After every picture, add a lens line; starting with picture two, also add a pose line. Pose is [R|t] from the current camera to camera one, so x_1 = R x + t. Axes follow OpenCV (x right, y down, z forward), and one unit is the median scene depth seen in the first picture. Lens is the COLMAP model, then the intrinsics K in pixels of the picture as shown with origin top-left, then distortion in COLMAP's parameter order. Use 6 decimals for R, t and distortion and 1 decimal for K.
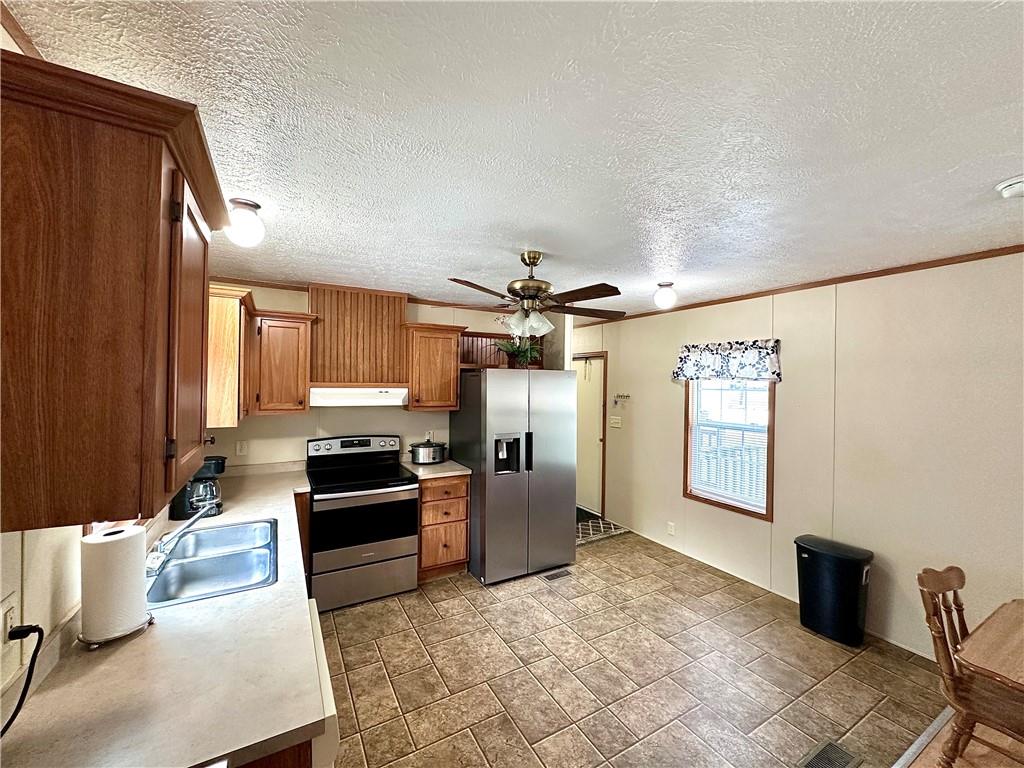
lens RADIAL K [[409.9, 0, 516.6], [0, 409.9, 382.8], [0, 0, 1]] dist [-0.000819, -0.000228]
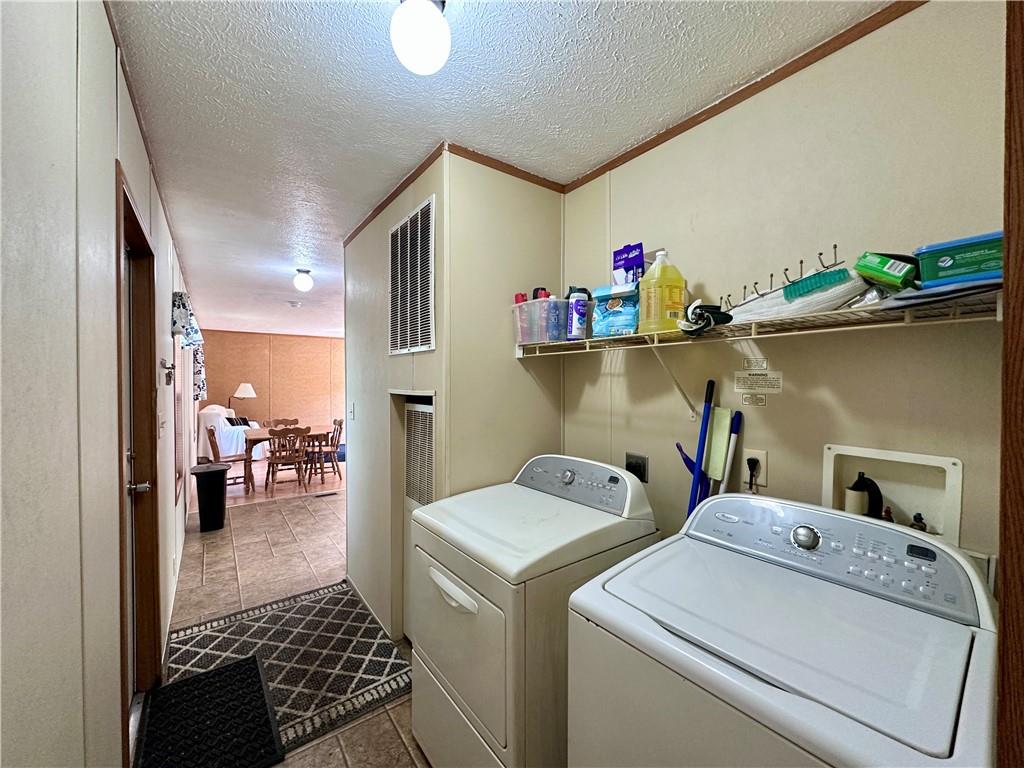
lens RADIAL K [[409.9, 0, 516.6], [0, 409.9, 382.8], [0, 0, 1]] dist [-0.000819, -0.000228]
pose [[-0.993563, -0.012273, -0.112613, -0.086447], [-0.012896, 0.999905, 0.004806, 0.051224], [0.112544, 0.006227, -0.993627, 1.633165]]
